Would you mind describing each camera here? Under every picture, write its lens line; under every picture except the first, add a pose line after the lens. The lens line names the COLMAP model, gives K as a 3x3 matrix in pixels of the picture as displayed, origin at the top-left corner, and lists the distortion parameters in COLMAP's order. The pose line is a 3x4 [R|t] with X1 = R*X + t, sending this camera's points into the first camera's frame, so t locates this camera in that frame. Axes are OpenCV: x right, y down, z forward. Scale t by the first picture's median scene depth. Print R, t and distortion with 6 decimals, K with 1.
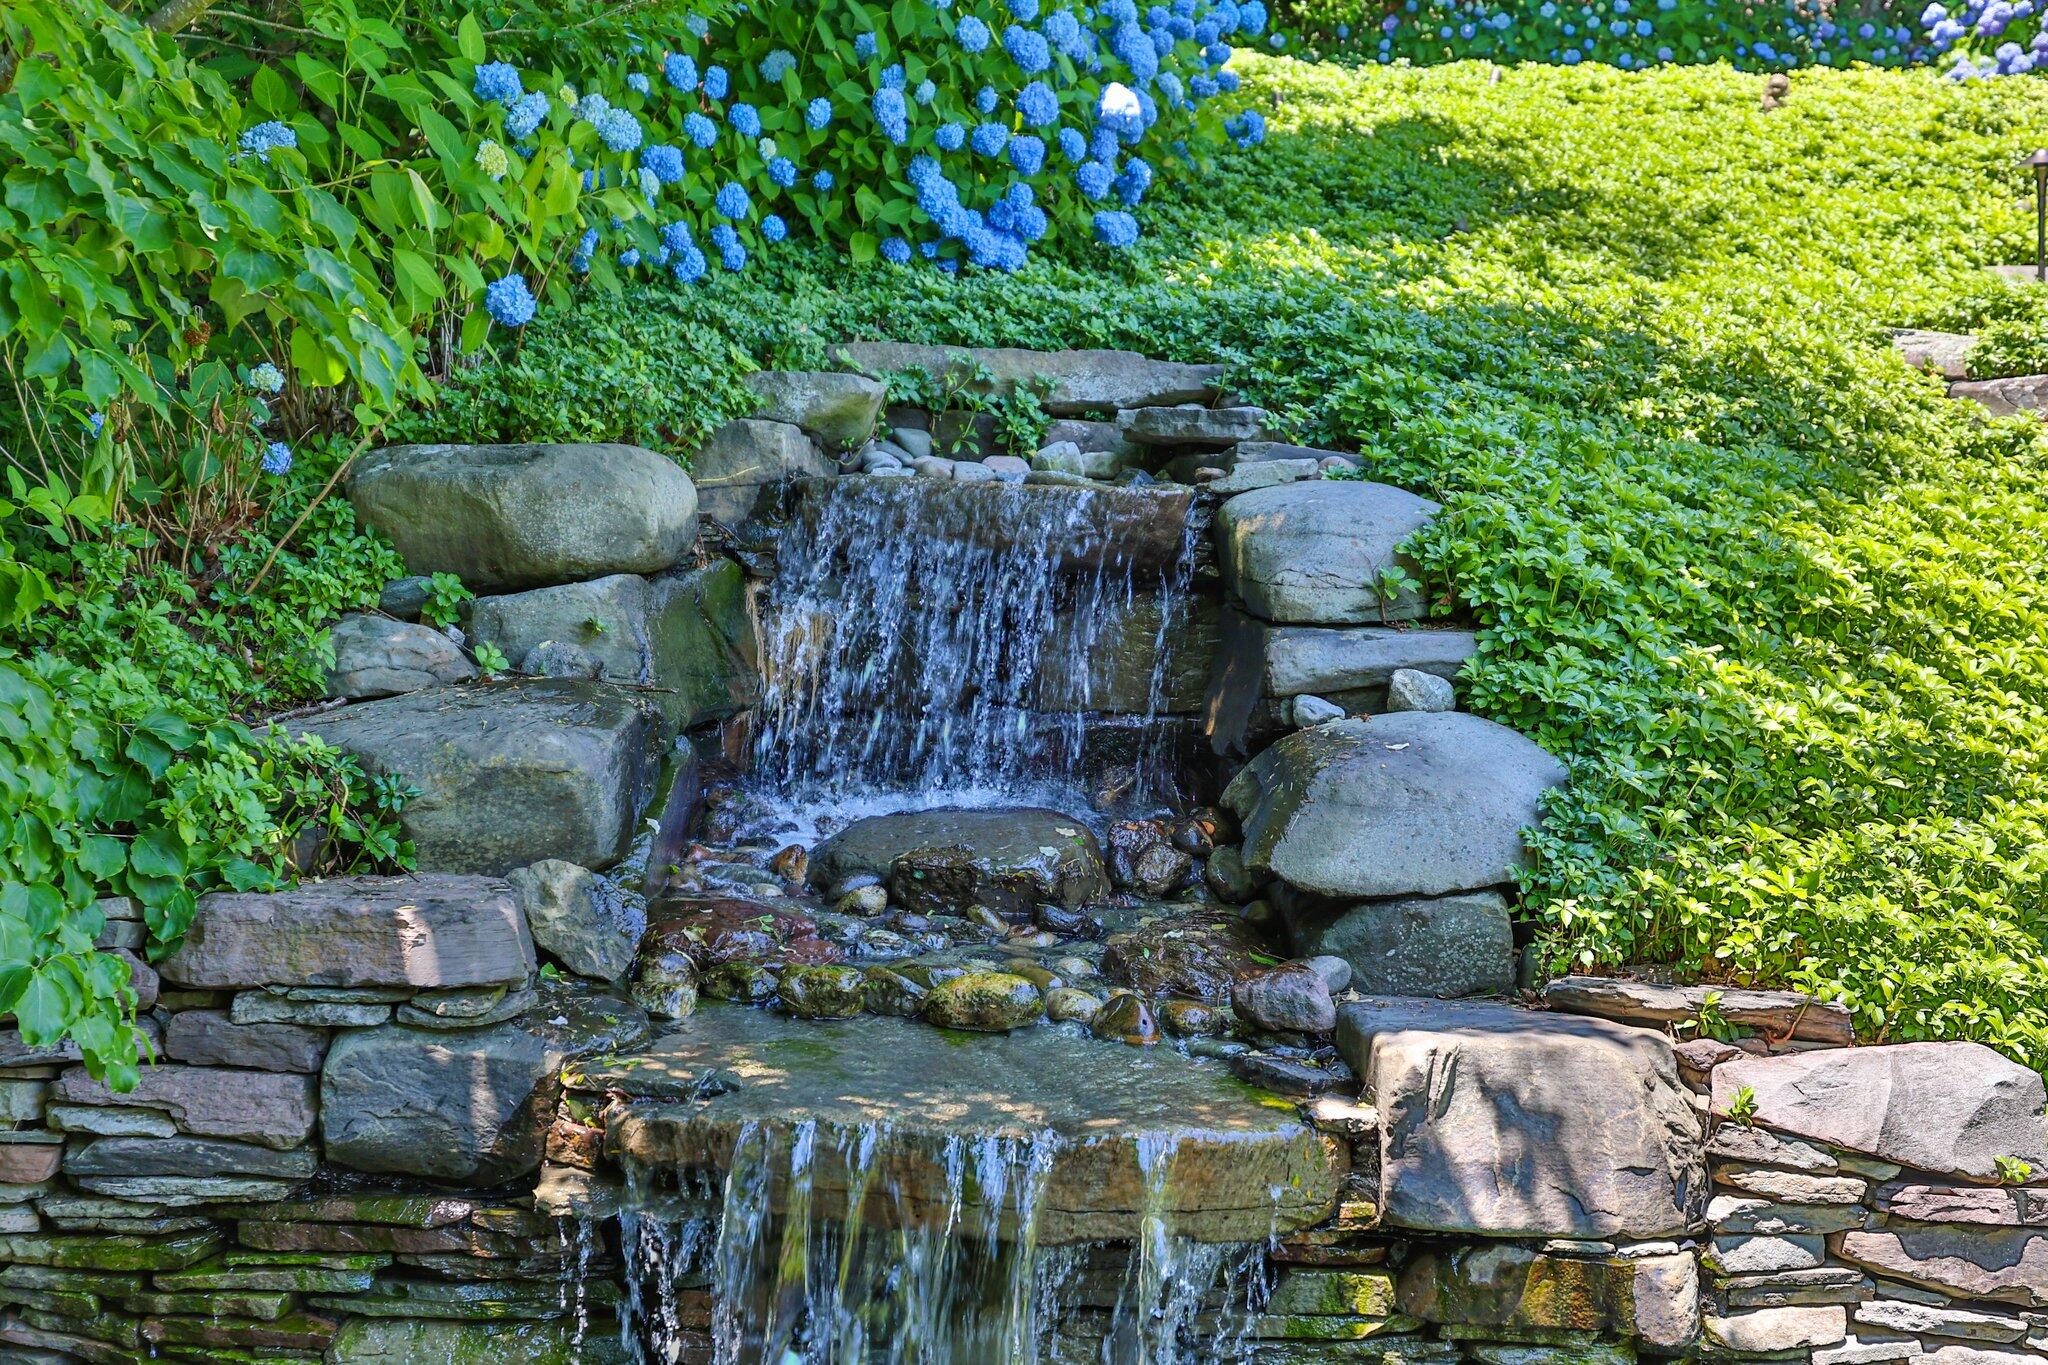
lens RADIAL K [[2455.7, 0, 1024.0], [0, 2455.7, 682.5], [0, 0, 1]] dist [-0.019097, -0.051590]
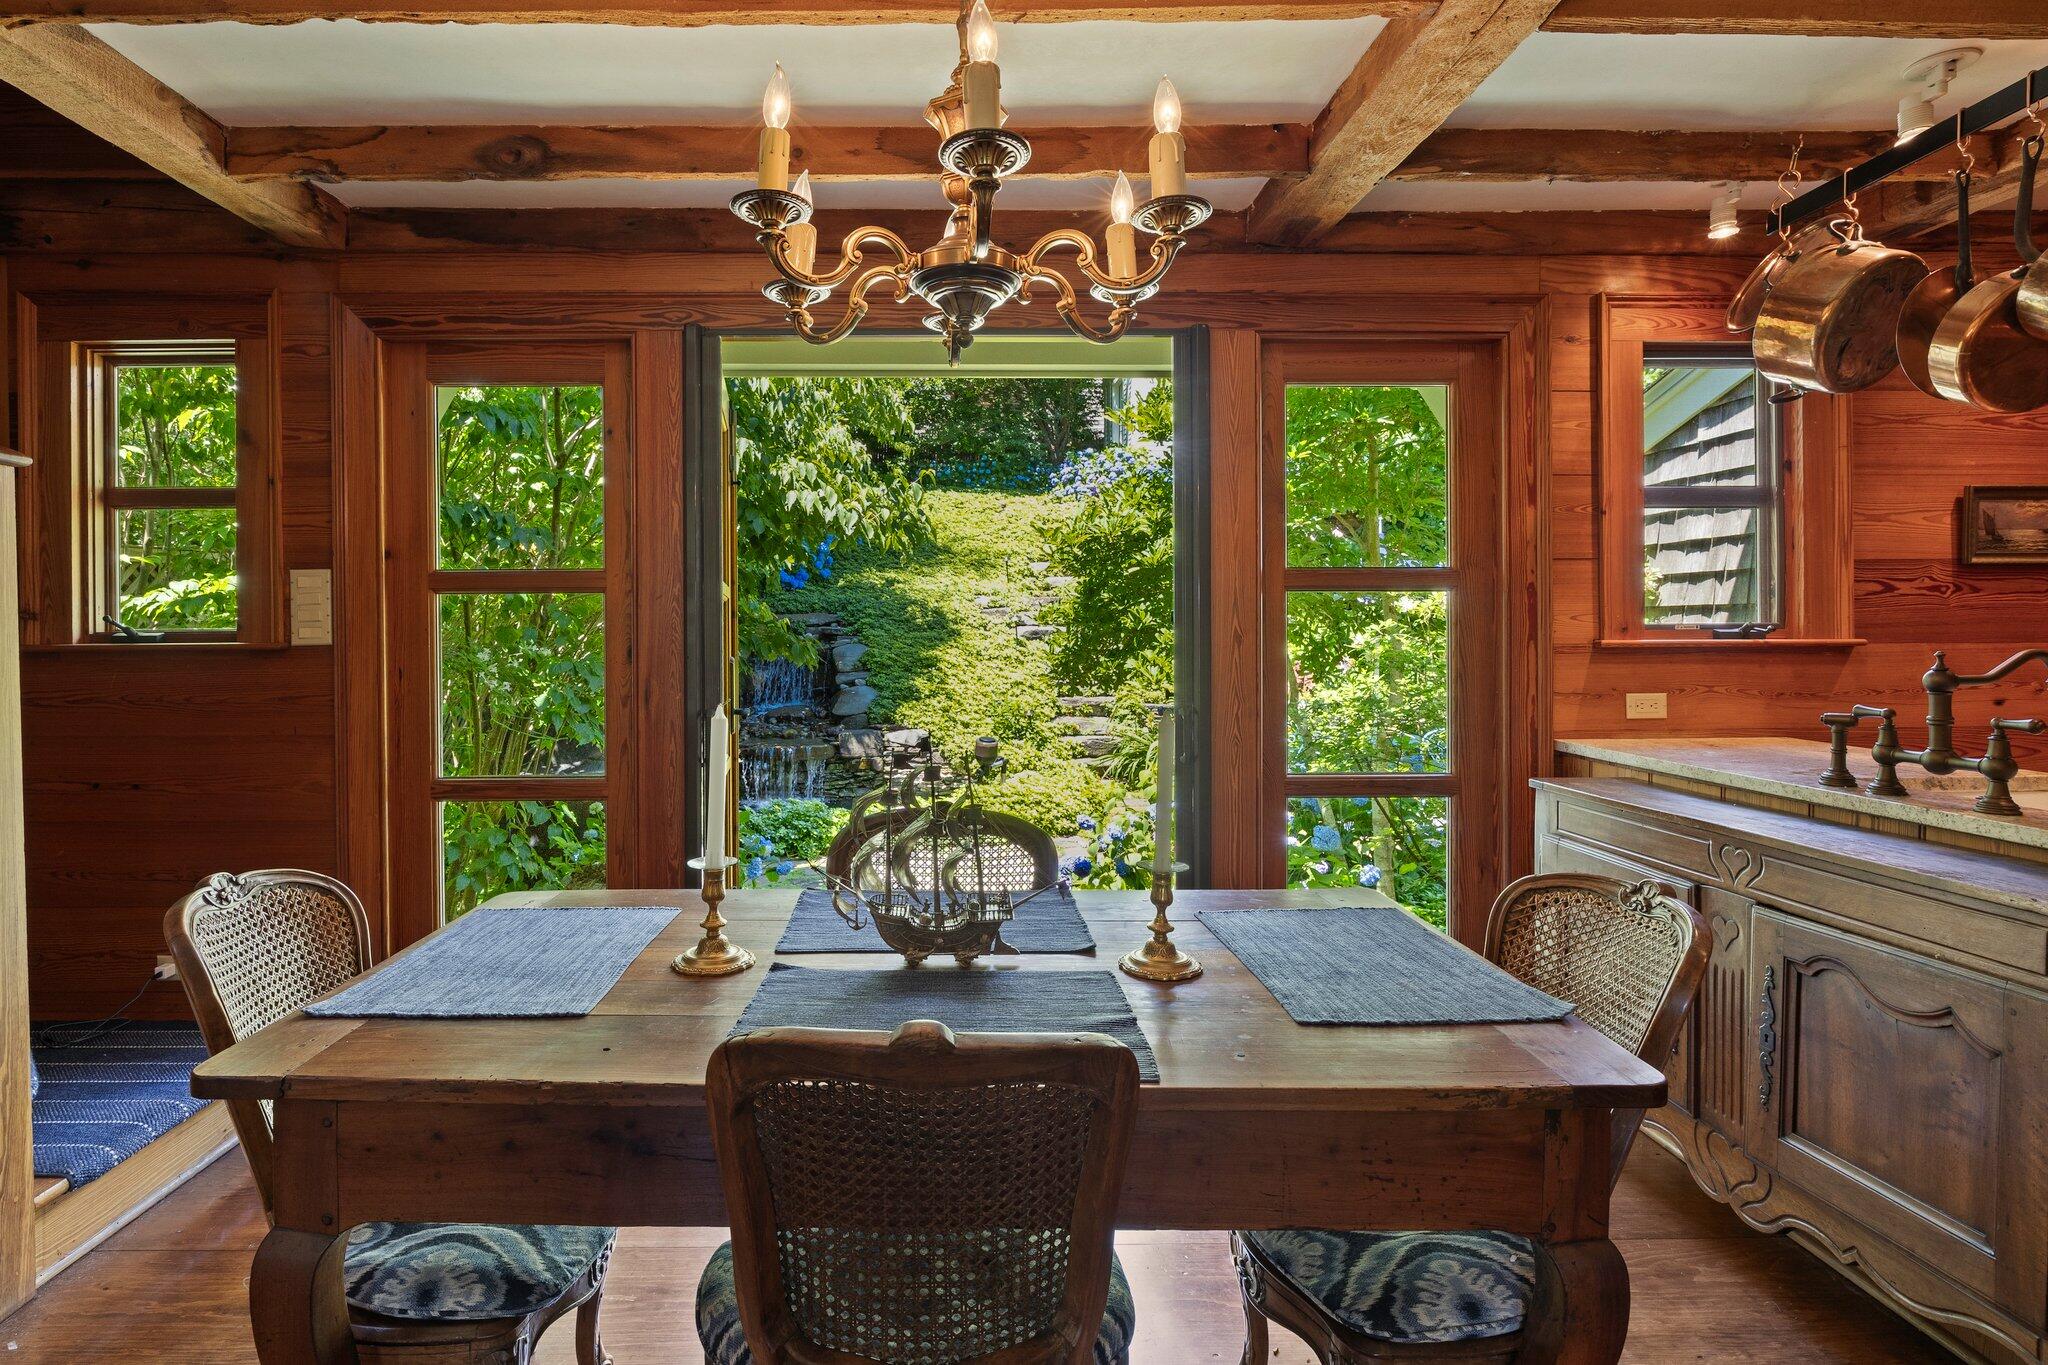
lens RADIAL K [[1129.2, 0, 990.6], [0, 1129.2, 624.8], [0, 0, 1]] dist [0.023677, -0.000333]
pose [[0.992005, -0.063754, 0.108914, 0.251189], [0.063876, 0.997955, 0.002379, -0.174564], [-0.108843, 0.004597, 0.994048, -2.594883]]
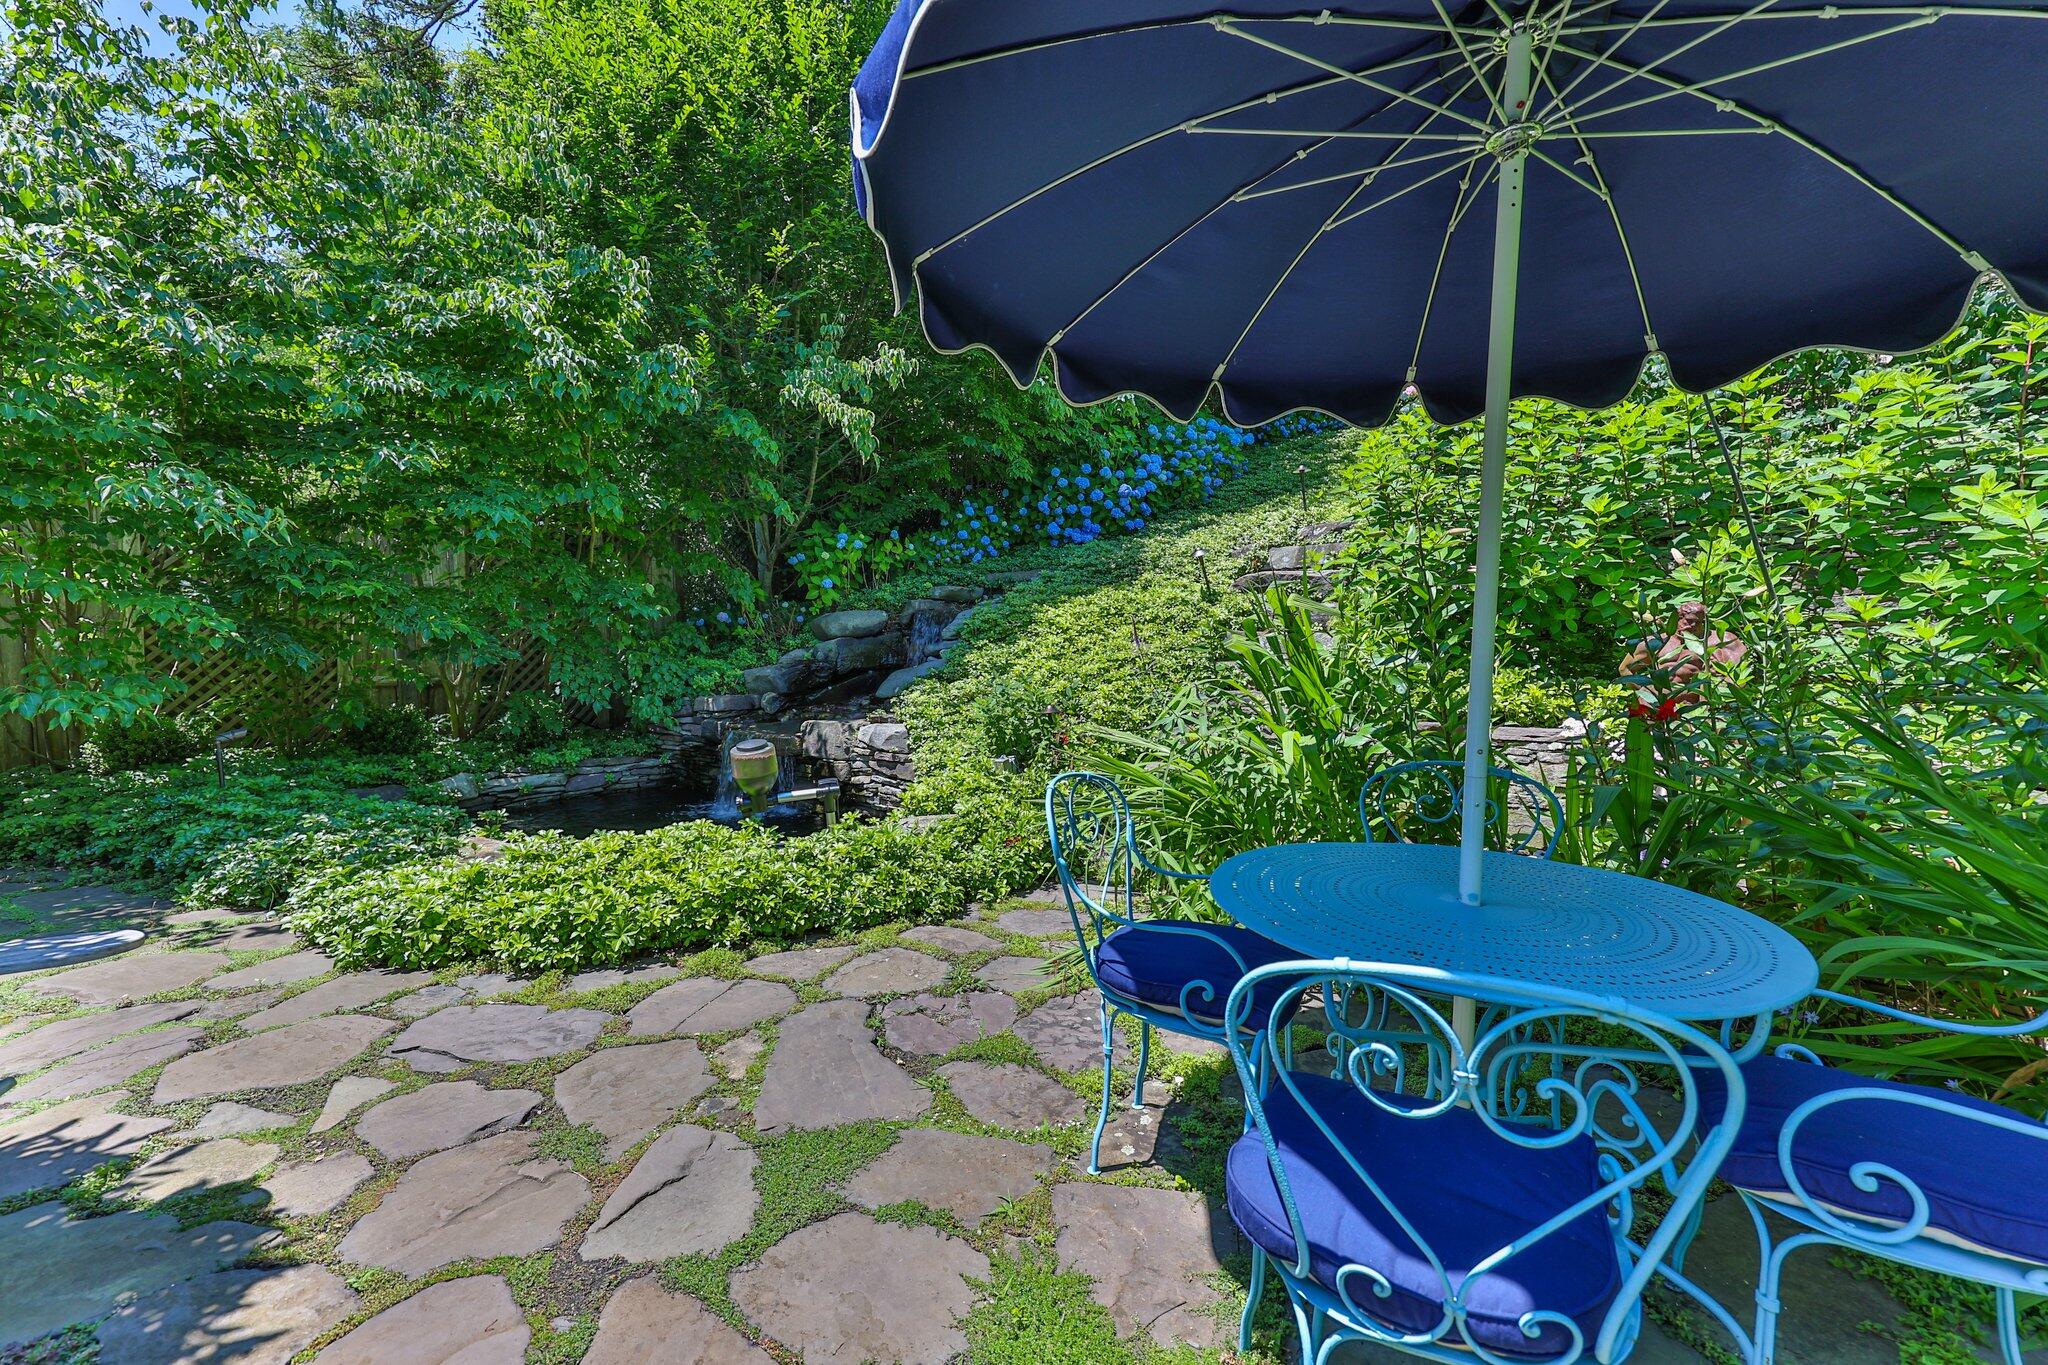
lens RADIAL K [[867.1, 0, 1027.4], [0, 867.1, 716.6], [0, 0, 1]] dist [0.009456, -0.000085]
pose [[0.757950, -0.003047, -0.652306, 1.704541], [0.037795, 0.998514, 0.039252, 0.079430], [0.651217, -0.054405, 0.756939, -0.104749]]
